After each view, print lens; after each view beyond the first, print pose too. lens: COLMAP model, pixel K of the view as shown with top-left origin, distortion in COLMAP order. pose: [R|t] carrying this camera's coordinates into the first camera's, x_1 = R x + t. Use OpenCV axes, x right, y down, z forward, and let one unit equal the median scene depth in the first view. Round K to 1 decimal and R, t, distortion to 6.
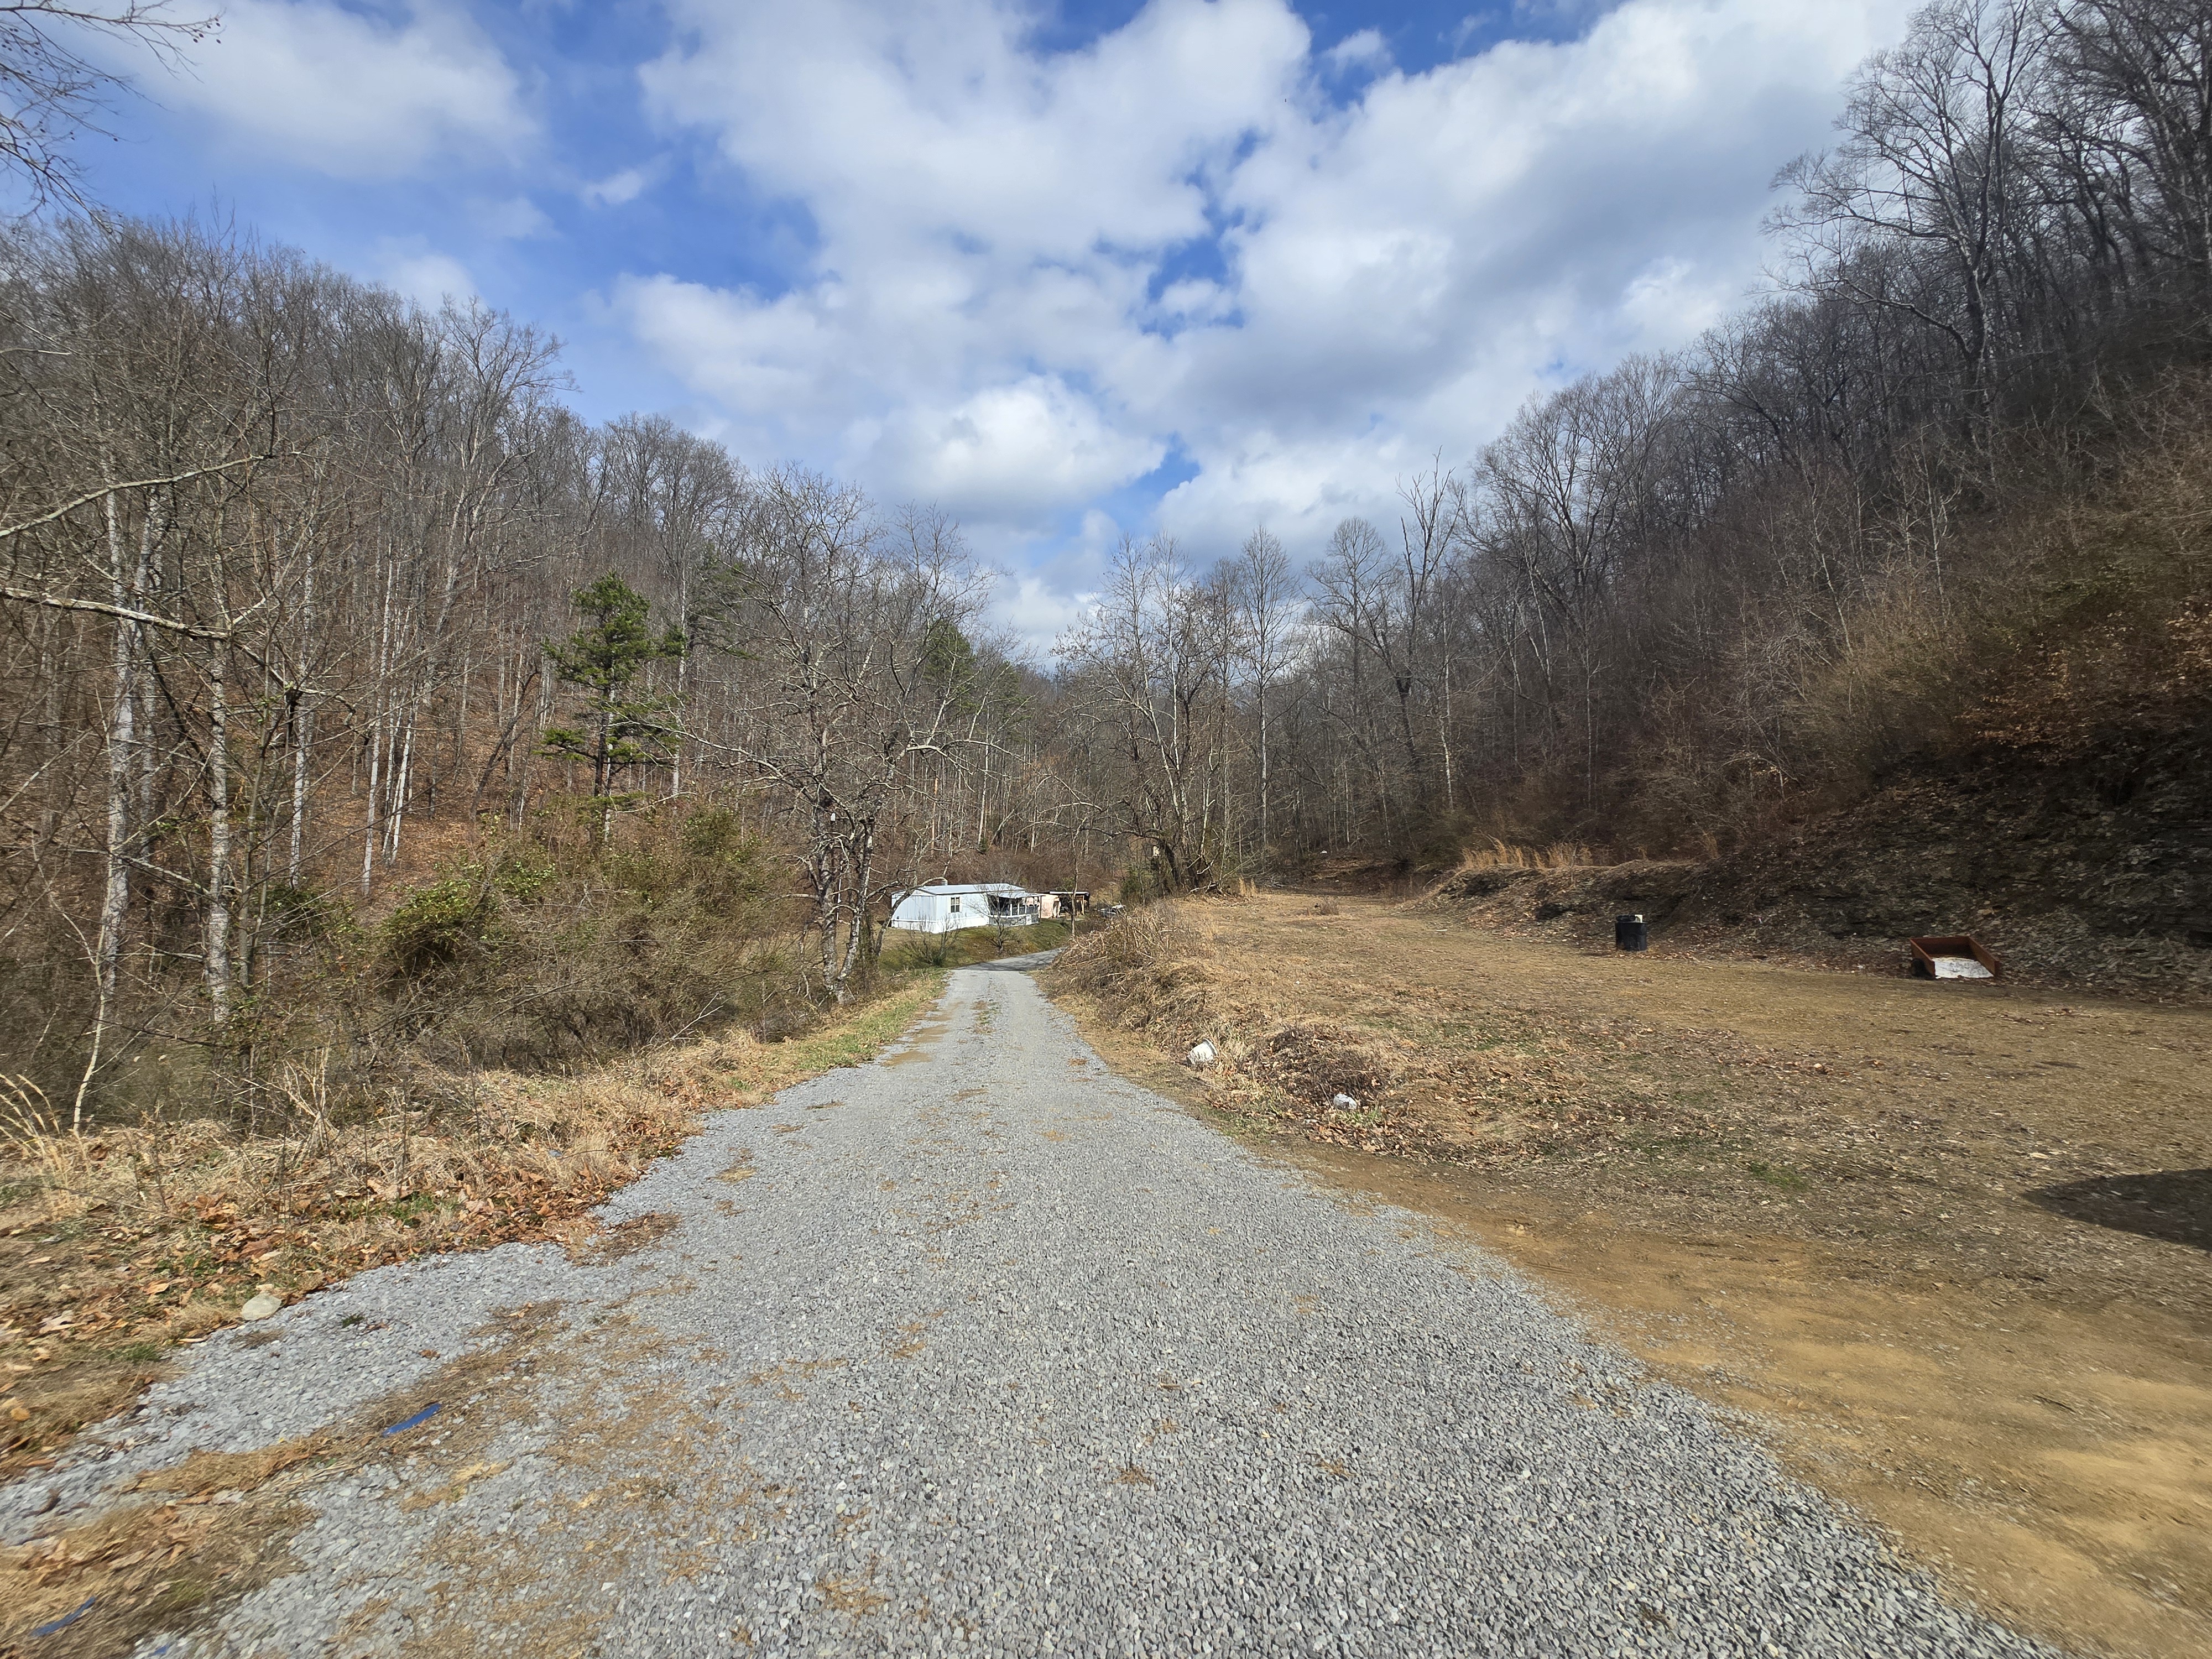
lens RADIAL K [[910.5, 0, 1106.0], [0, 910.5, 829.5], [0, 0, 1]] dist [-0.001037, 0.003597]
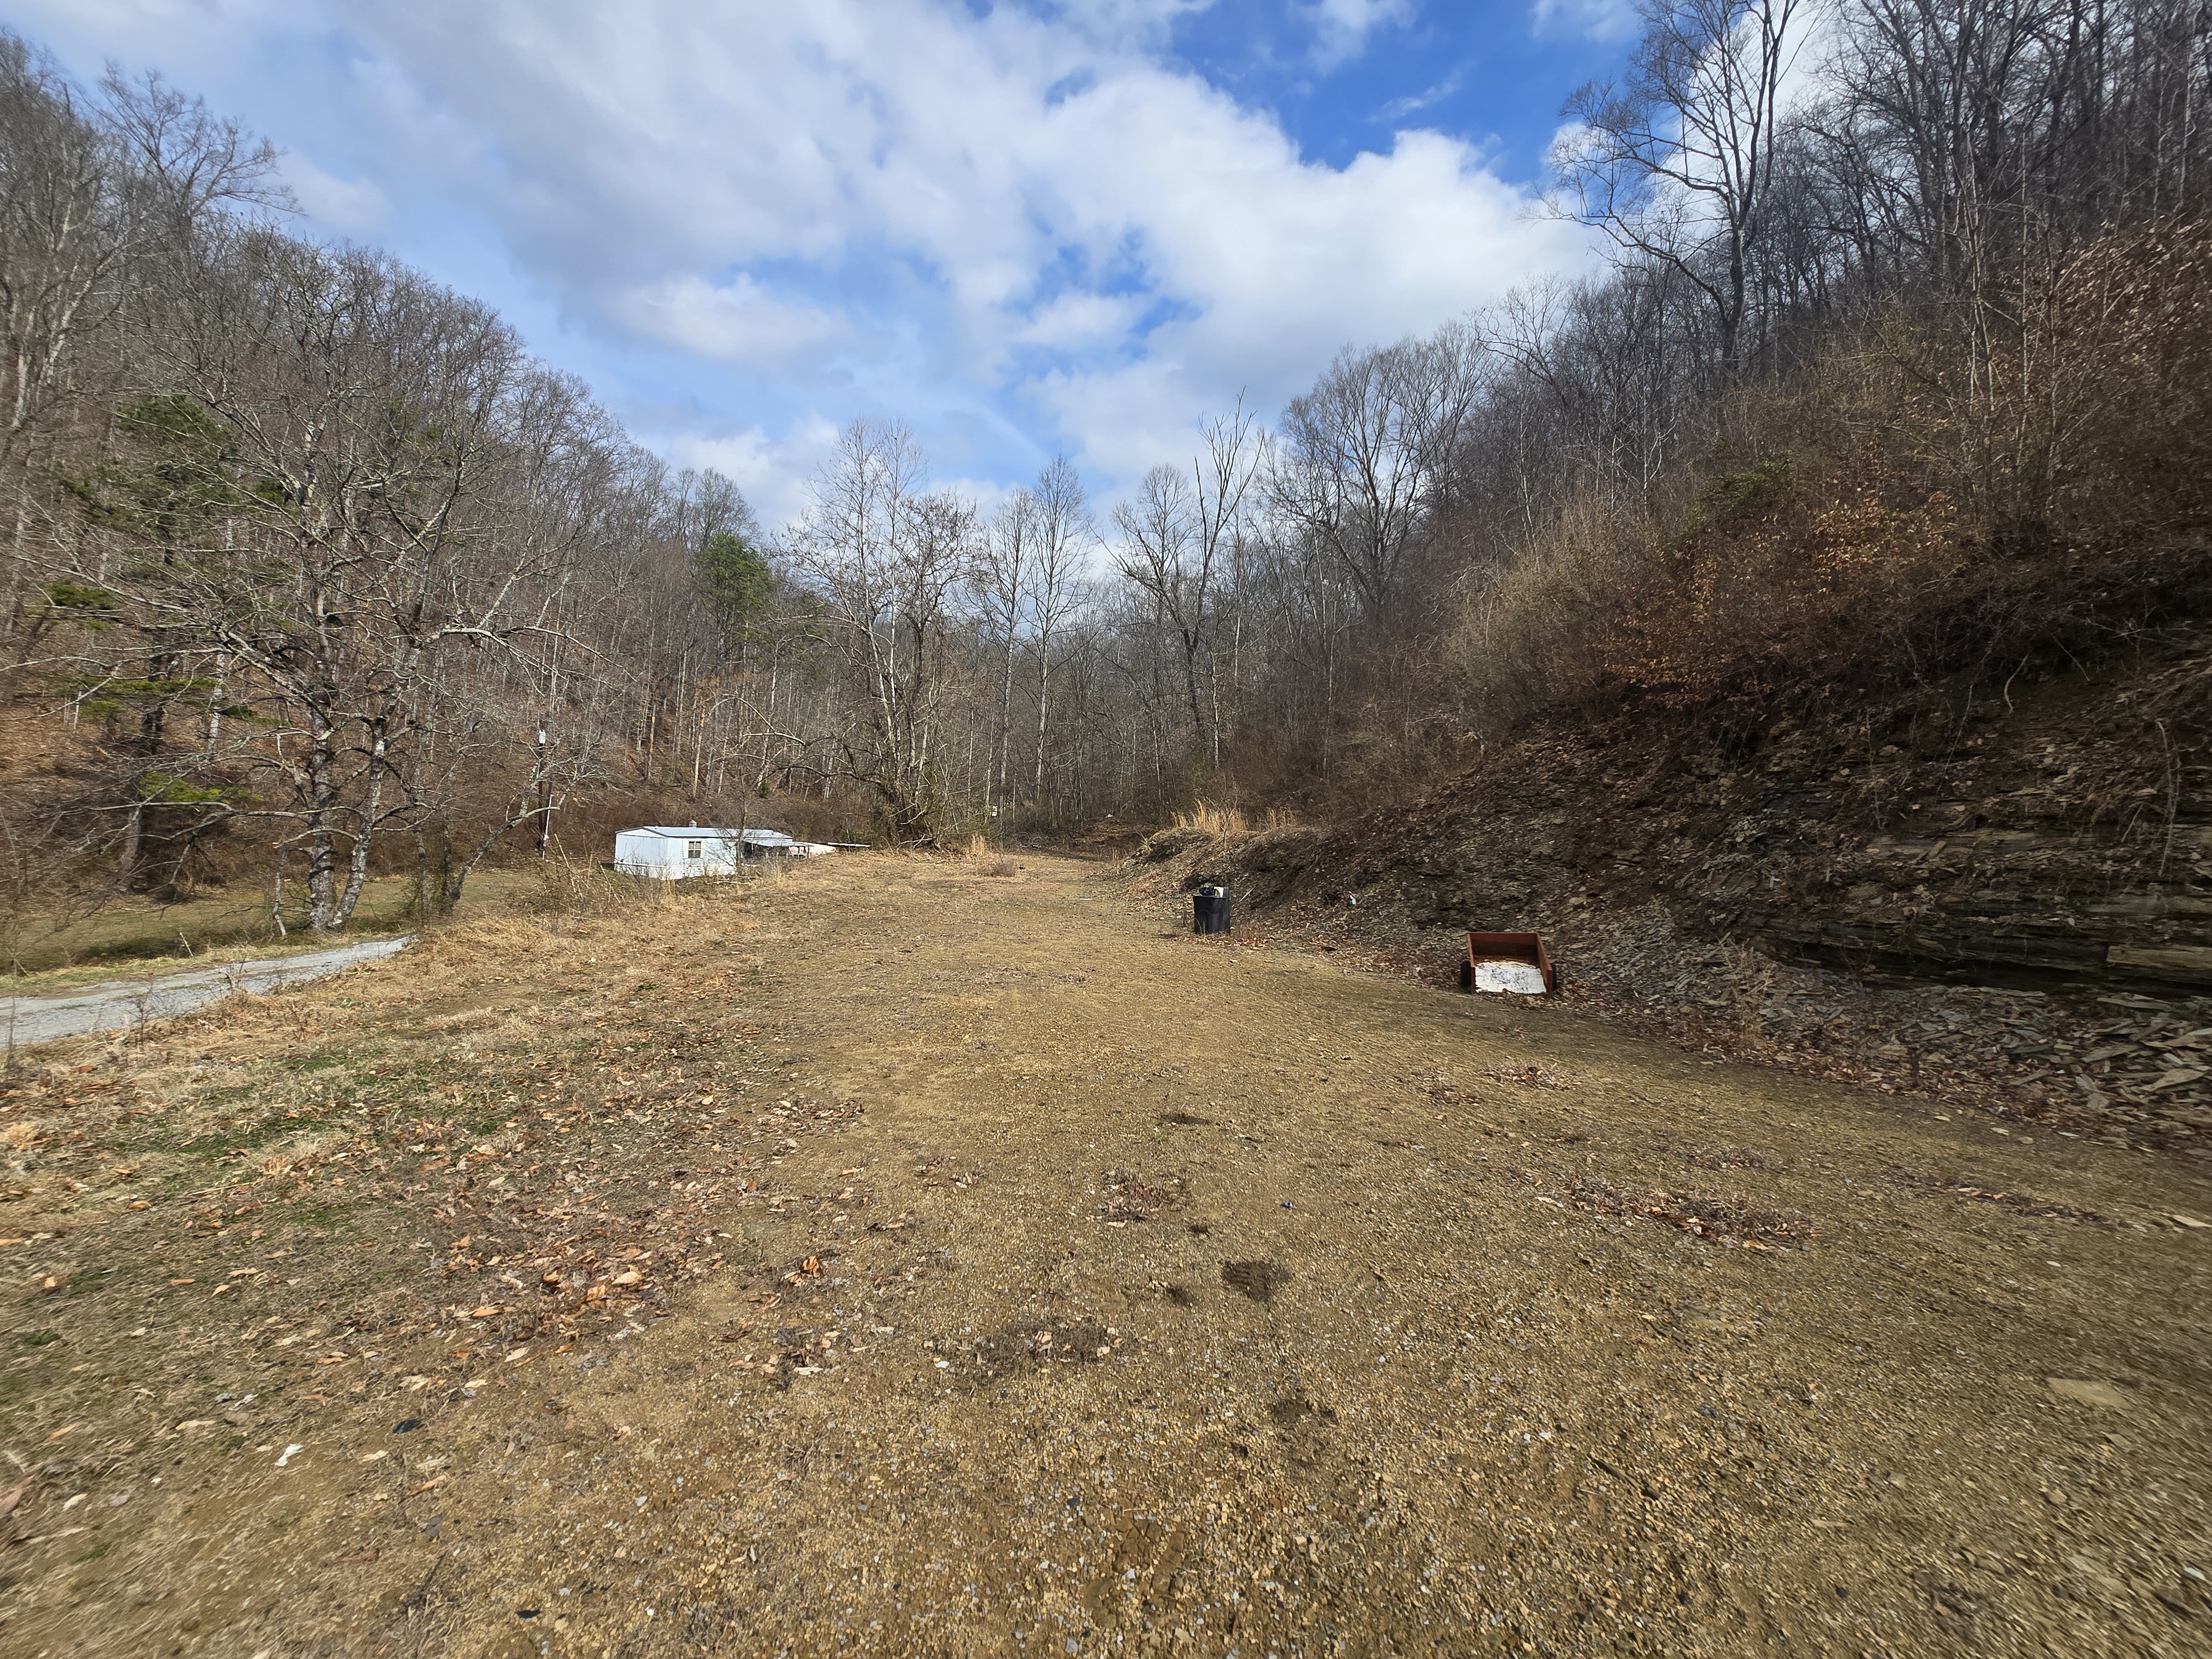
lens RADIAL K [[910.5, 0, 1106.0], [0, 910.5, 829.5], [0, 0, 1]] dist [-0.001037, 0.003597]
pose [[0.987044, 0.058219, 0.149516, 0.435578], [-0.064172, 0.997314, 0.035297, 0.028635], [-0.147060, -0.044434, 0.988129, 0.304999]]
